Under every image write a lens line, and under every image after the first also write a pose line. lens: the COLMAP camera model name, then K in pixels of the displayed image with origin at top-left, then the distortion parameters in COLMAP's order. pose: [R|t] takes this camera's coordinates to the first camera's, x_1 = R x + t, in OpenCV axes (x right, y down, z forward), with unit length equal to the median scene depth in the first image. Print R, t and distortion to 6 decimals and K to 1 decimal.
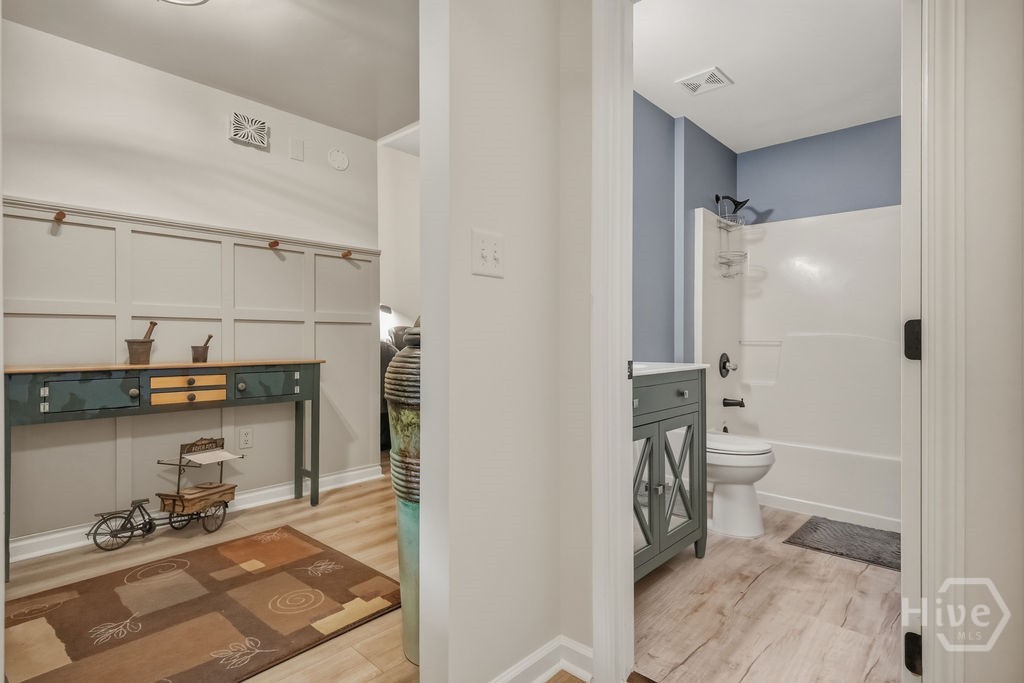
lens RADIAL K [[519.4, 0, 510.1], [0, 519.4, 345.7], [0, 0, 1]] dist [0.006988, 0.000252]
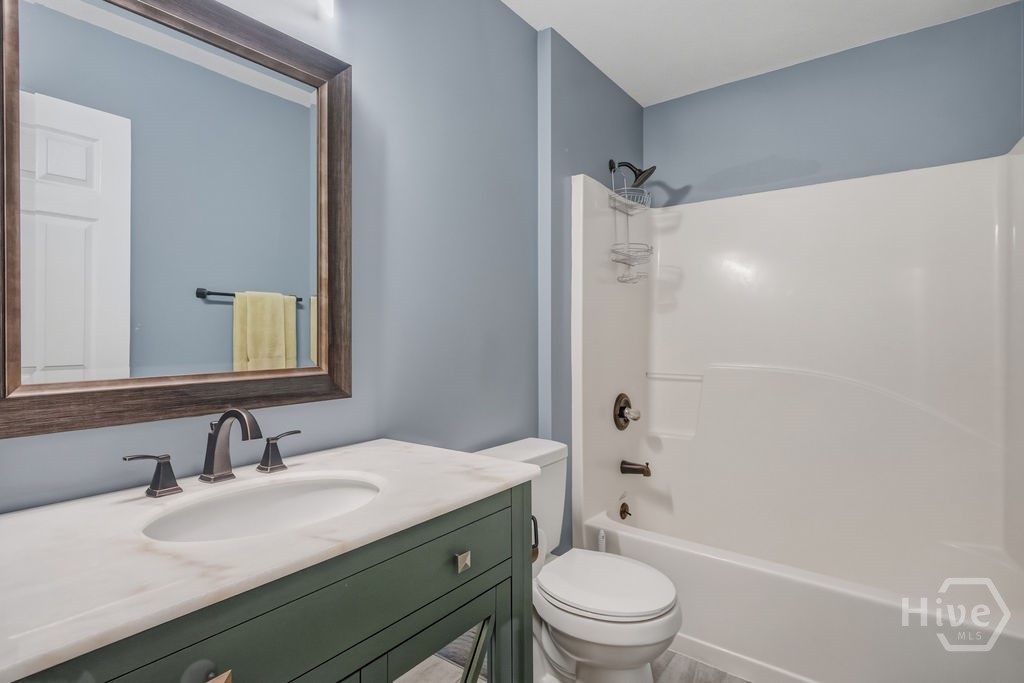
lens RADIAL K [[519.4, 0, 513.5], [0, 519.4, 334.6], [0, 0, 1]] dist [0.006988, 0.000252]
pose [[0.994514, 0.000487, 0.104598, 0.200470], [0.000801, 0.999924, -0.012269, -0.054176], [-0.104596, 0.012286, 0.994439, 0.341896]]
